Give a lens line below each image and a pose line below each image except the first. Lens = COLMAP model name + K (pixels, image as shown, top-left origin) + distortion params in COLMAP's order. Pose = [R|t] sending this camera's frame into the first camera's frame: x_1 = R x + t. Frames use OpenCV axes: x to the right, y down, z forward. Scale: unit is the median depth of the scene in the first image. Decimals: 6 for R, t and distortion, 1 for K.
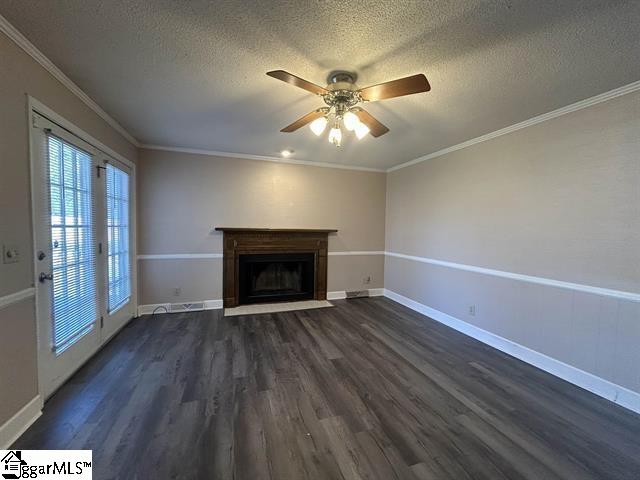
lens RADIAL K [[258.4, 0, 319.9], [0, 258.4, 239.5], [0, 0, 1]] dist [0.006500, -0.000710]
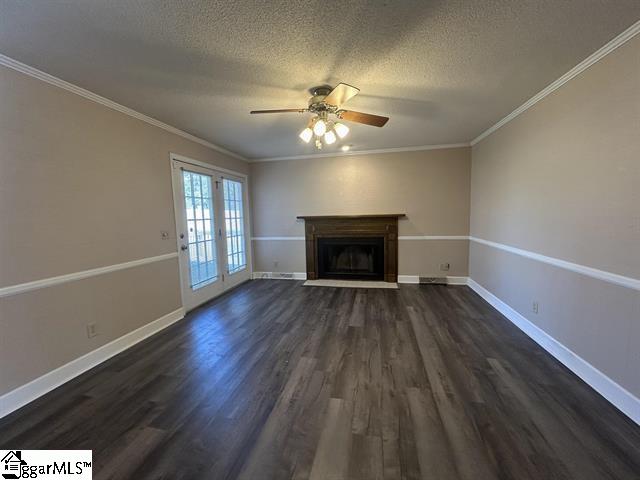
lens RADIAL K [[258.4, 0, 321.1], [0, 258.4, 240.1], [0, 0, 1]] dist [0.006500, -0.000710]
pose [[0.852451, 0.013580, -0.522631, 0.447196], [0.017457, 0.998366, 0.054414, 0.004043], [0.522516, -0.055509, 0.850821, -0.042349]]
